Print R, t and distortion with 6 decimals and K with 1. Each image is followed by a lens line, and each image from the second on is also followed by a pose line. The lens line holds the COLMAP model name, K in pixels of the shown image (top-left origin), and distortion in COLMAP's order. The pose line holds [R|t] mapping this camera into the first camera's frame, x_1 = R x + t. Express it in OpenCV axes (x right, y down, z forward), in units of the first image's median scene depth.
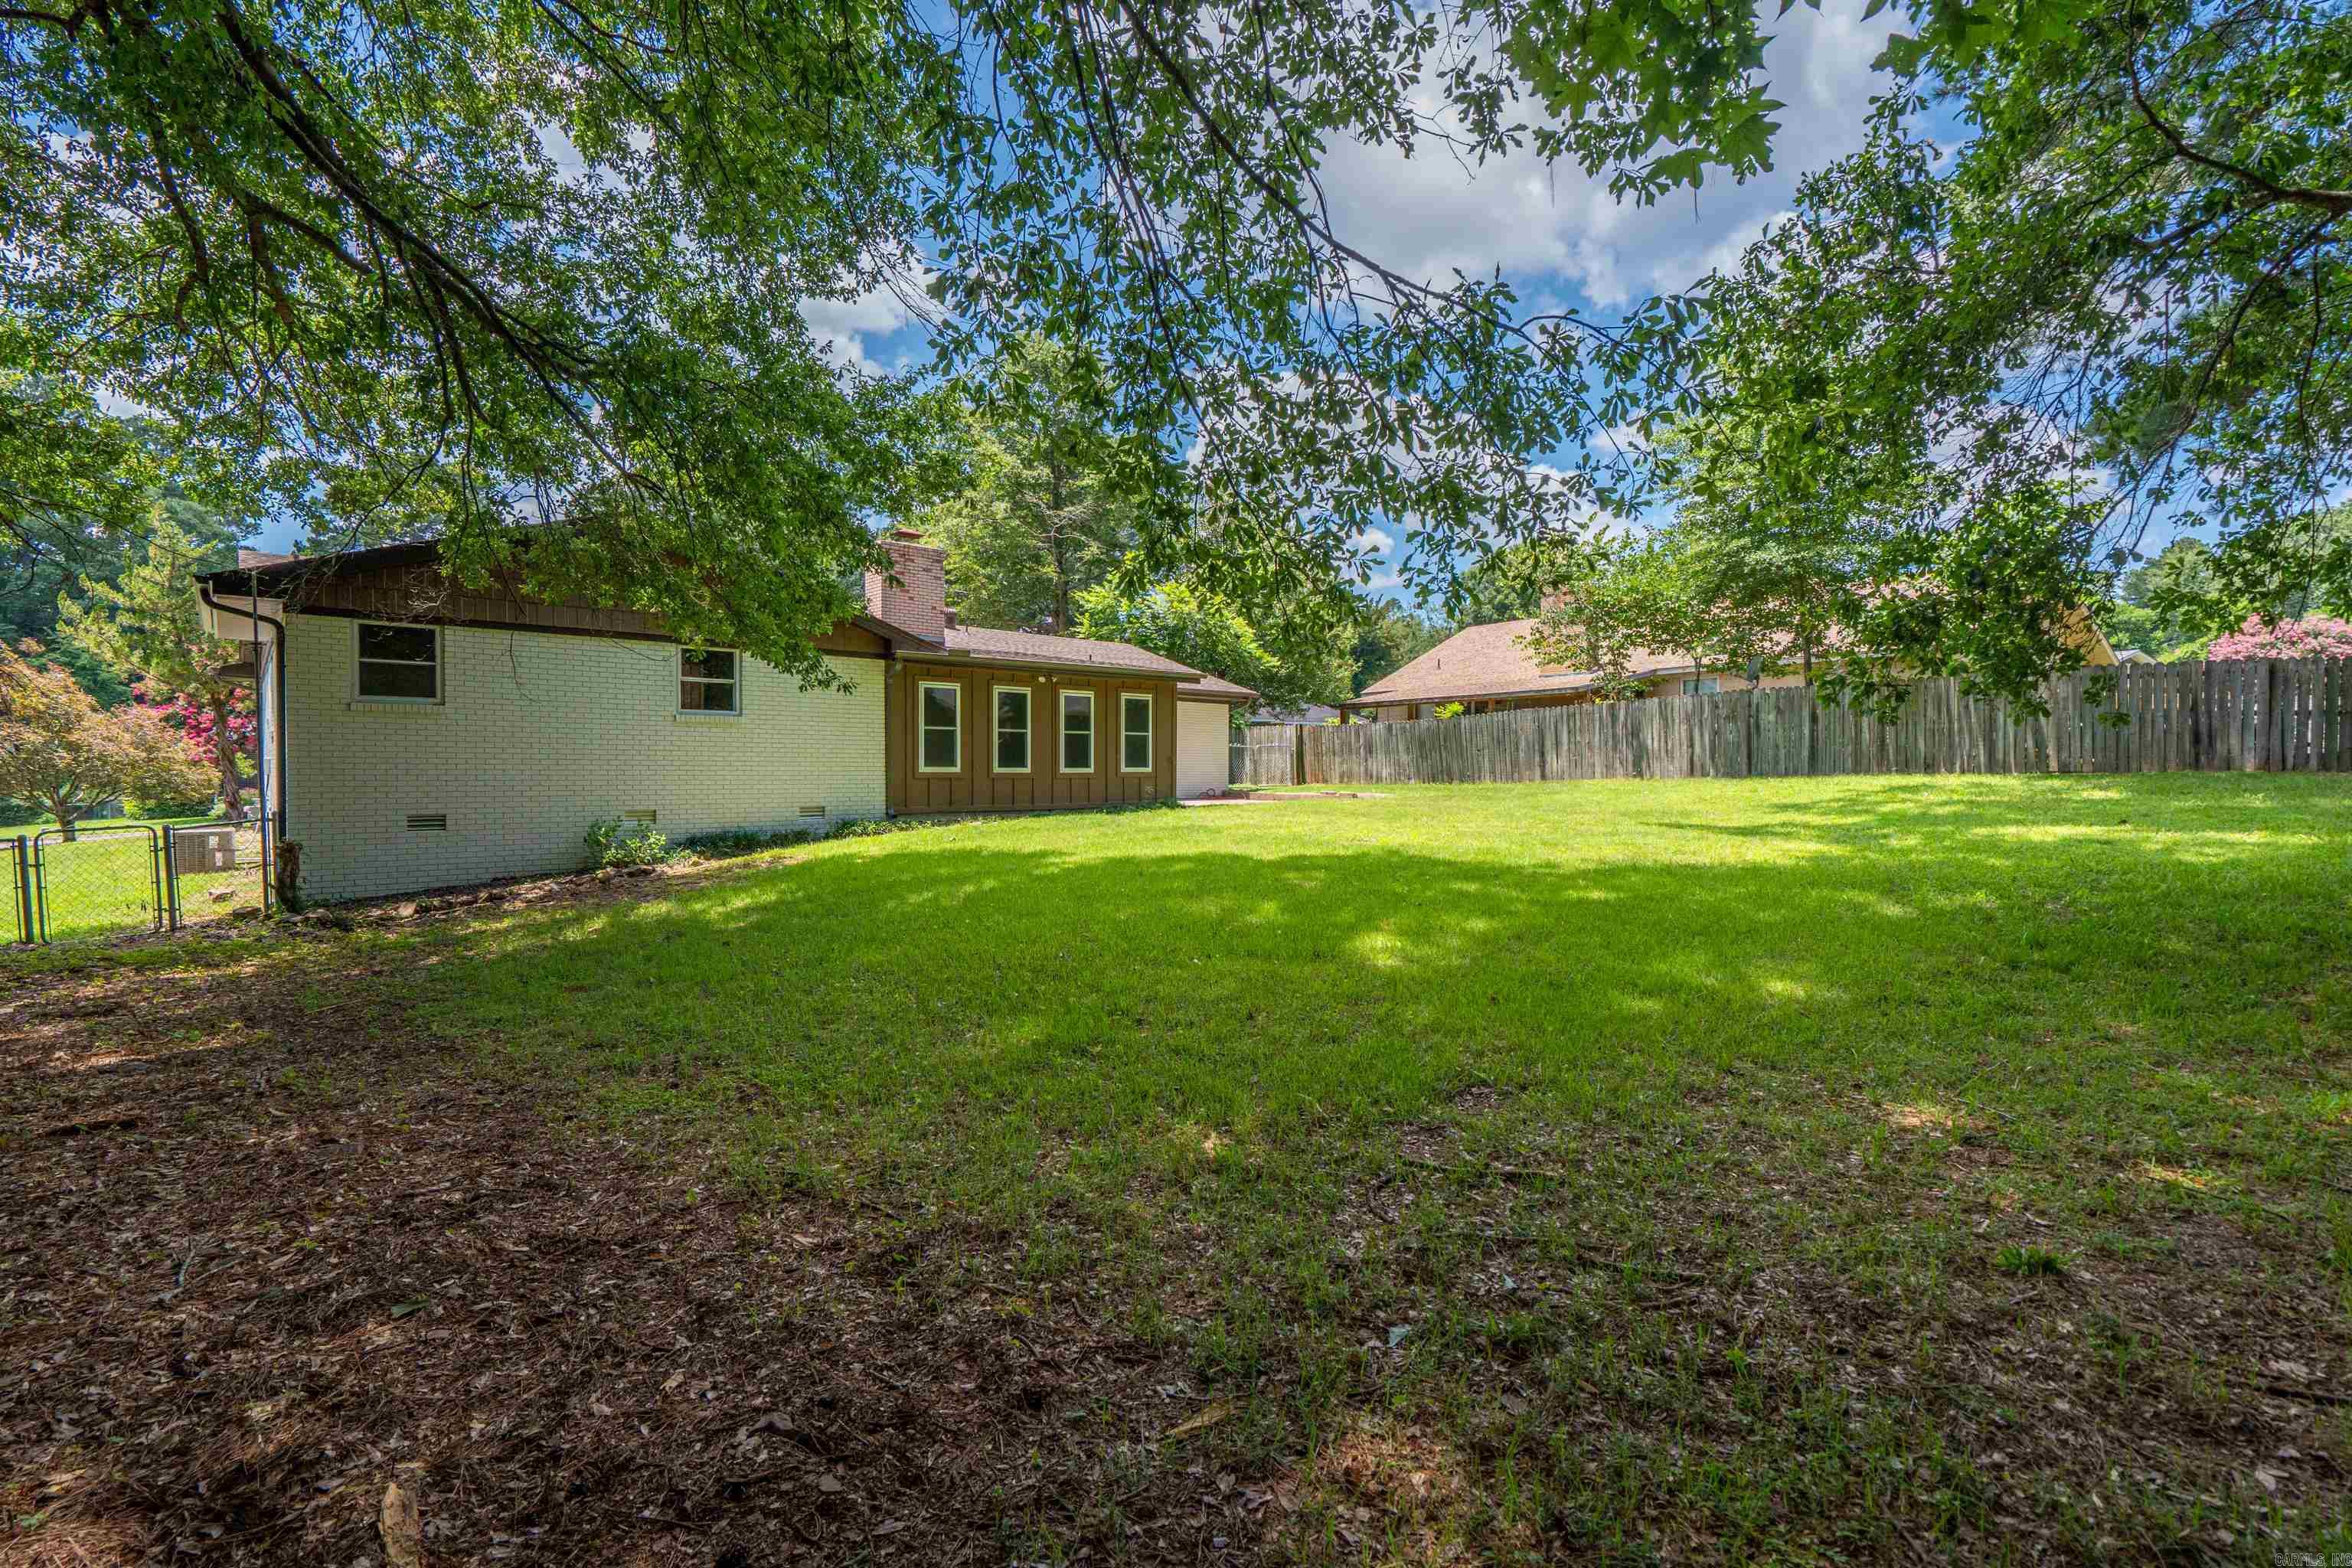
lens RADIAL K [[1077.7, 0, 1170.0], [0, 1077.7, 759.9], [0, 0, 1]] dist [-0.000349, 0.001210]
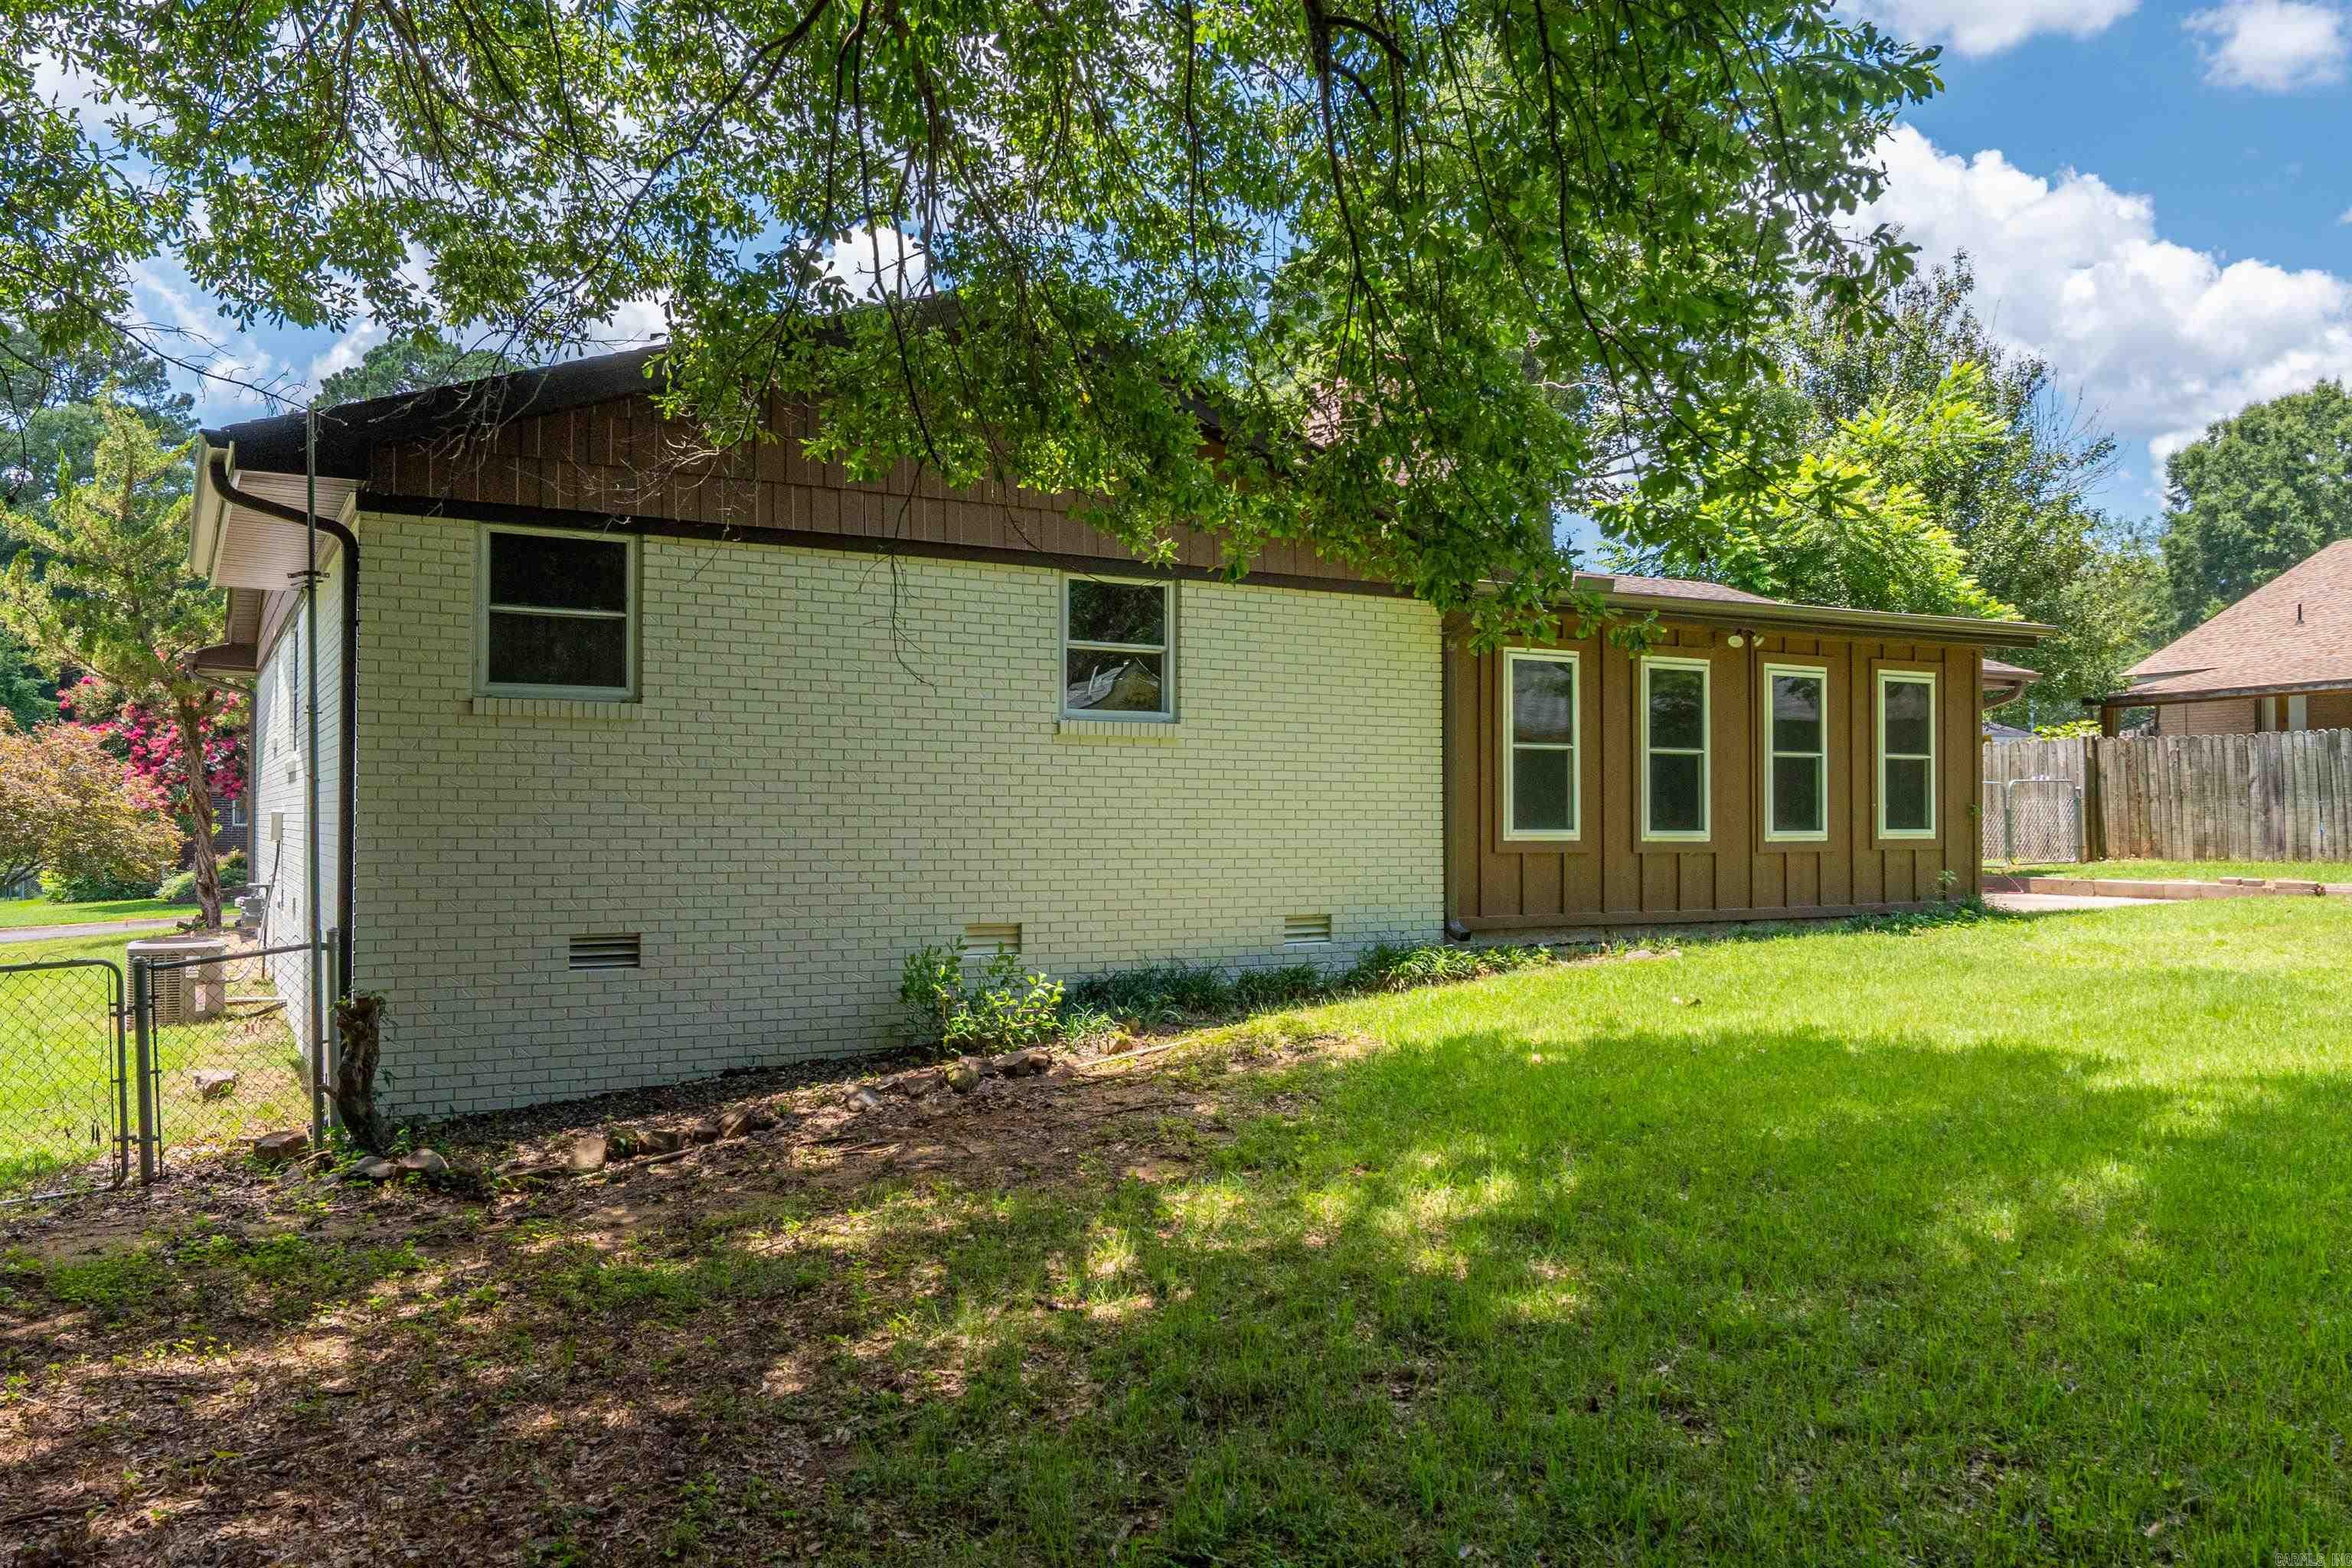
lens RADIAL K [[1788.0, 0, 1171.2], [0, 1788.0, 732.4], [0, 0, 1]] dist [0.004192, -0.002214]
pose [[0.978720, -0.009060, -0.204999, -0.219893], [0.000635, 0.999154, -0.041128, -0.003906], [0.205198, 0.040123, 0.977898, 0.216553]]
